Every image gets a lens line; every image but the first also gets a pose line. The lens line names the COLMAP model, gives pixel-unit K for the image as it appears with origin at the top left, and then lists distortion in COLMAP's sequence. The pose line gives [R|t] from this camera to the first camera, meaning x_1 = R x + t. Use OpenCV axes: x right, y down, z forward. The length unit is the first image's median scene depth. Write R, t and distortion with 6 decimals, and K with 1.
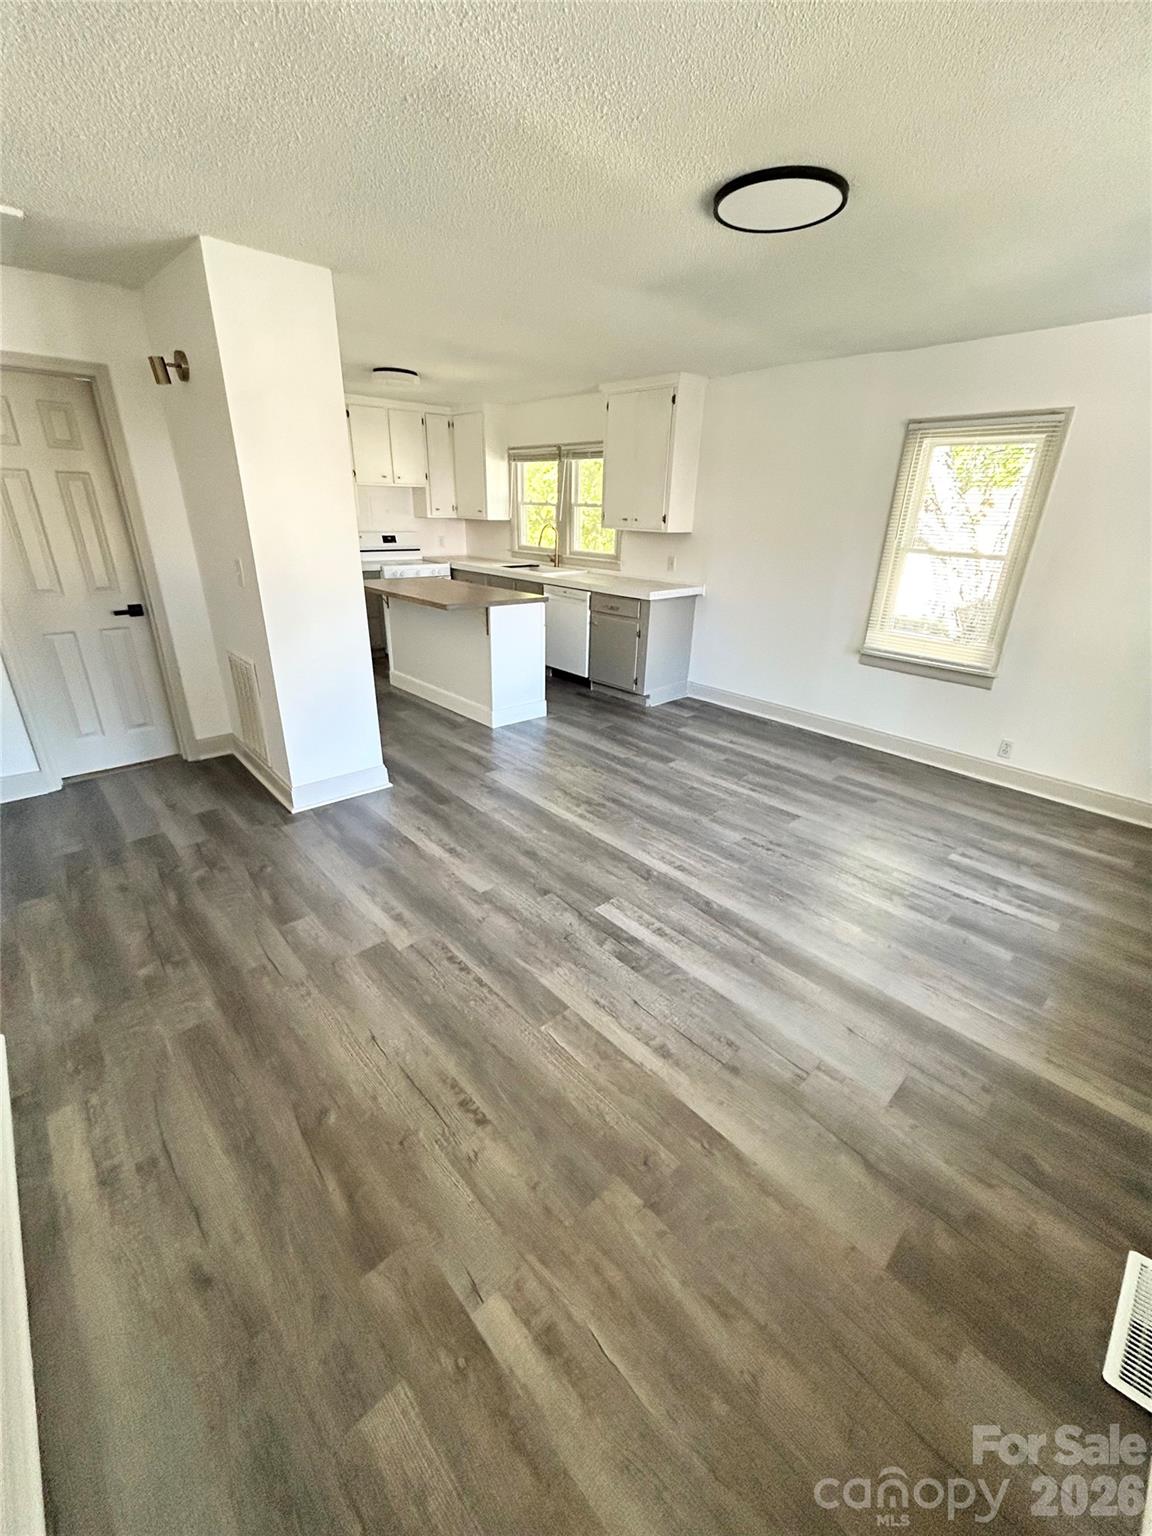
lens RADIAL K [[618.1, 0, 578.4], [0, 618.1, 774.0], [0, 0, 1]] dist [0.000865, 0.000300]
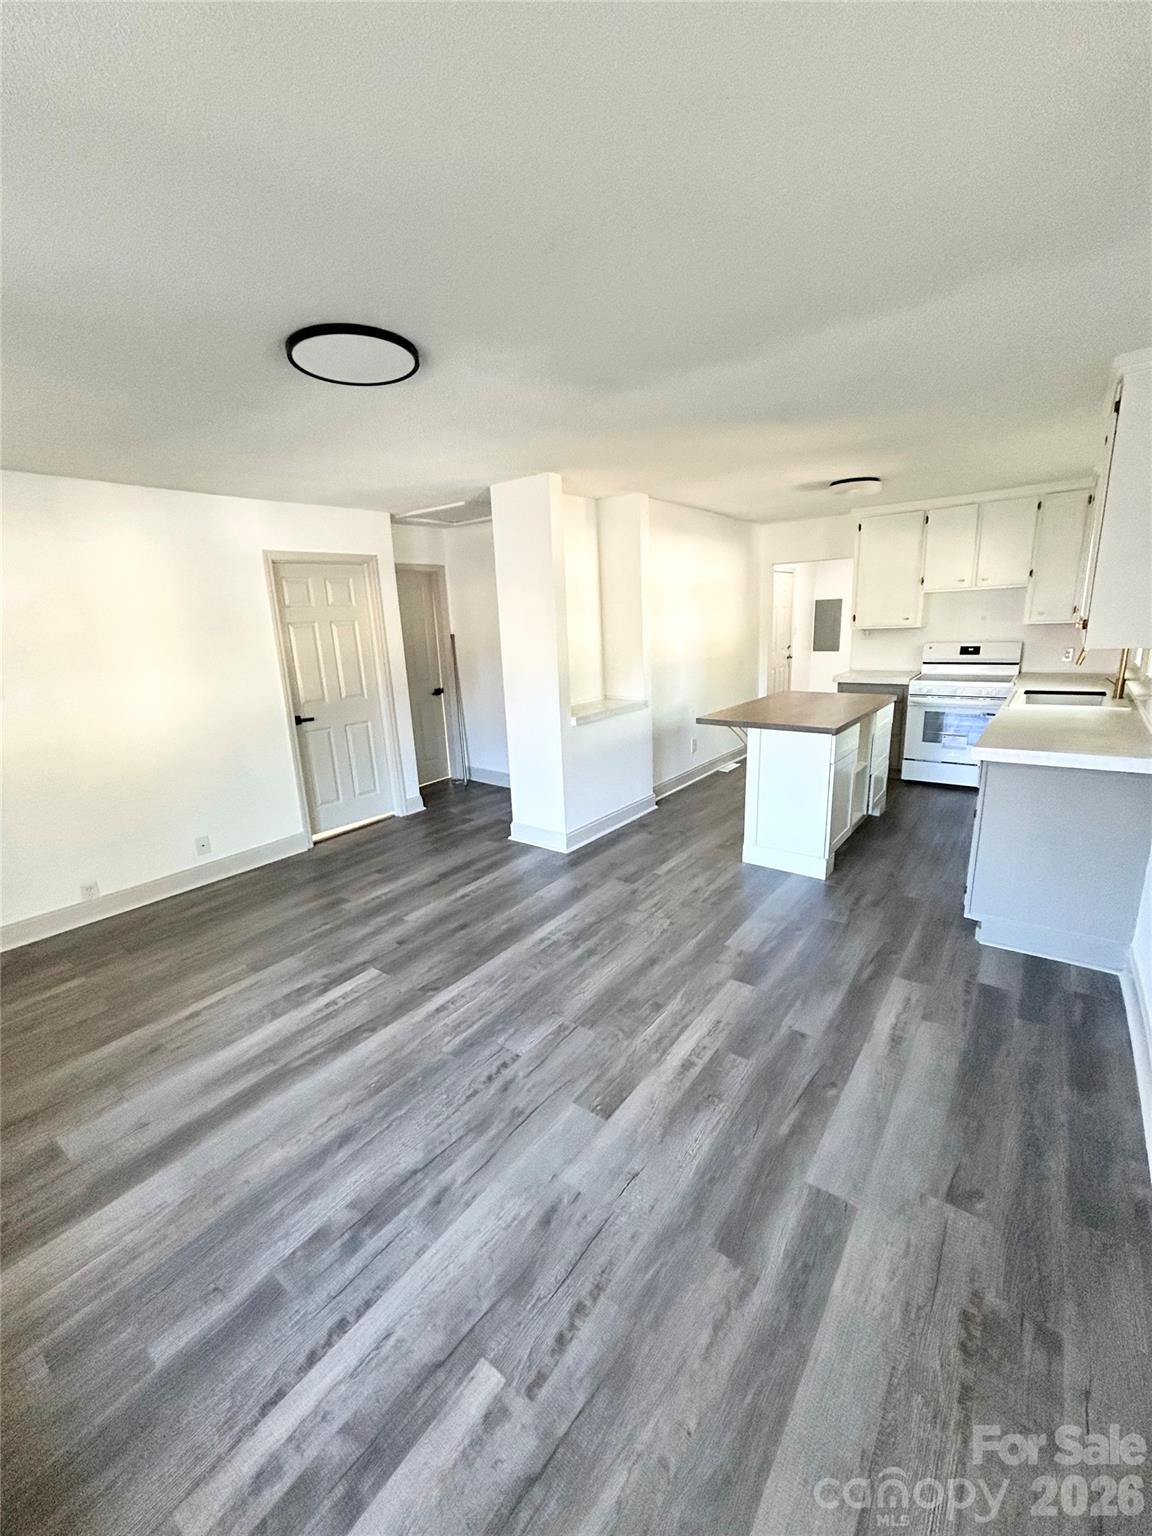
lens RADIAL K [[618.1, 0, 582.1], [0, 618.1, 767.7], [0, 0, 1]] dist [0.000865, 0.000300]
pose [[0.173954, 0.193377, -0.965580, 0.940120], [-0.346374, 0.929888, 0.123828, -0.335213], [0.921827, 0.312912, 0.228738, 0.814858]]
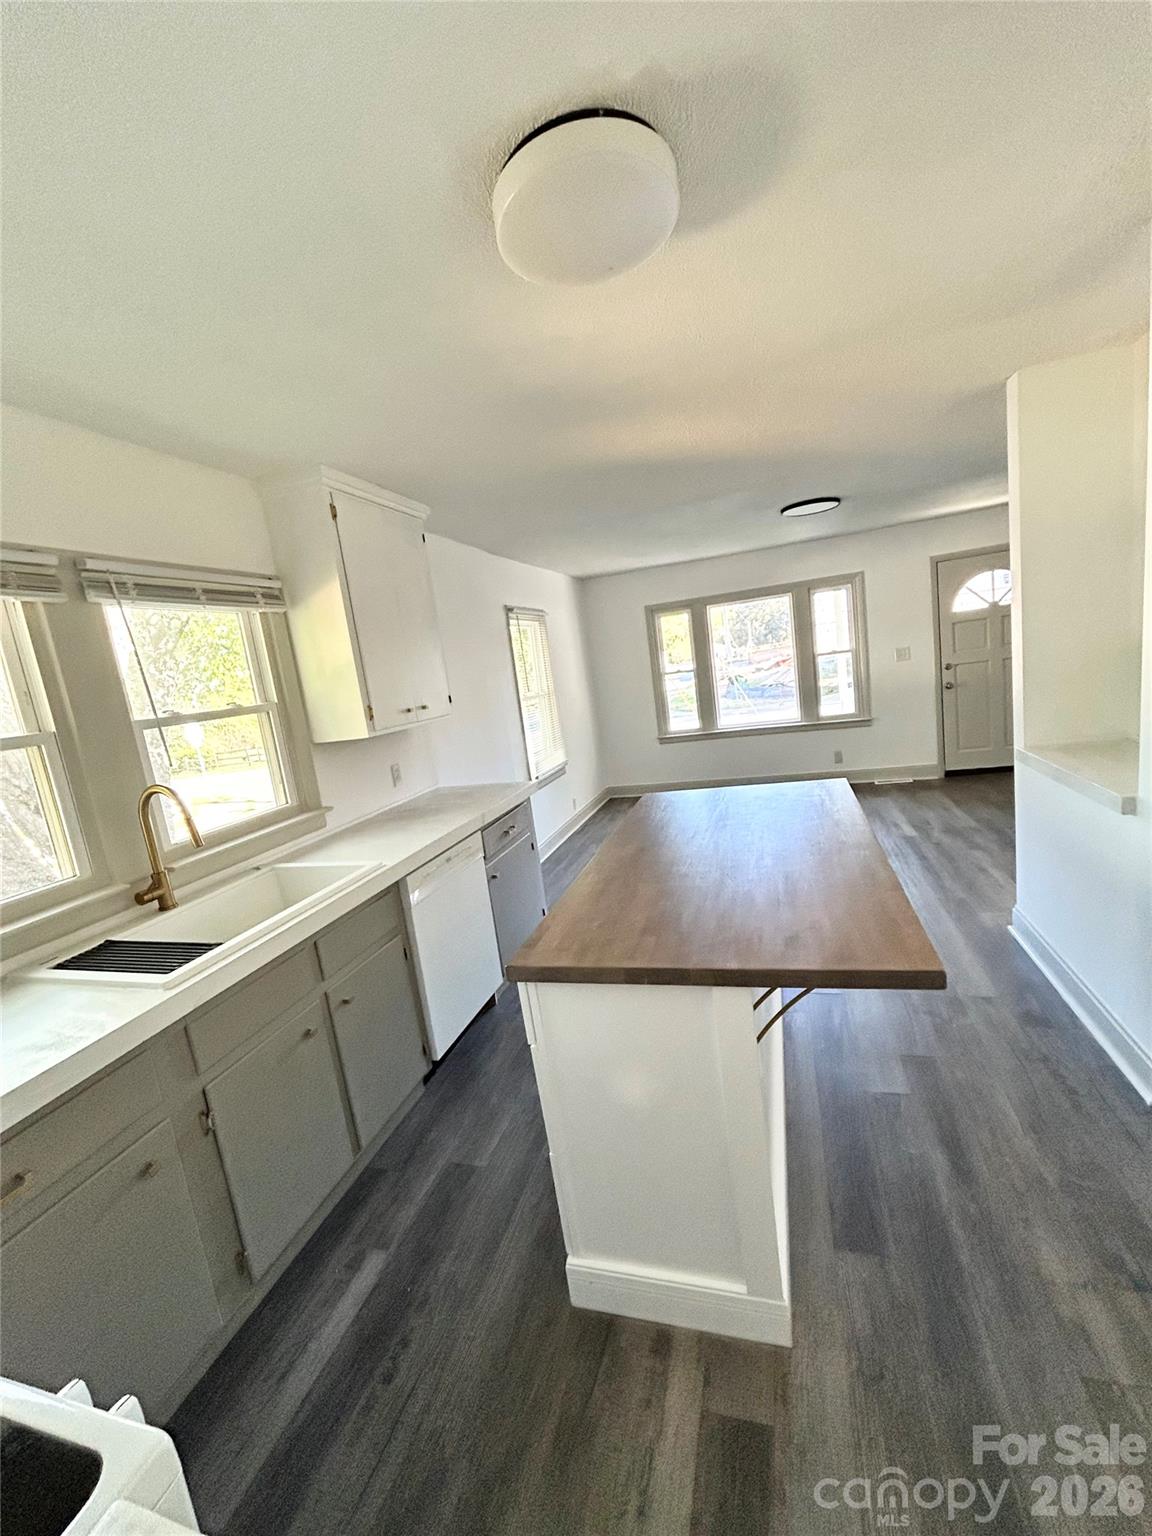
lens RADIAL K [[618.1, 0, 578.6], [0, 618.1, 771.3], [0, 0, 1]] dist [0.000865, 0.000300]
pose [[-0.495642, -0.111290, 0.861367, -0.831471], [0.448045, 0.816844, 0.363348, -0.839319], [-0.744039, 0.566022, -0.354999, 1.870614]]
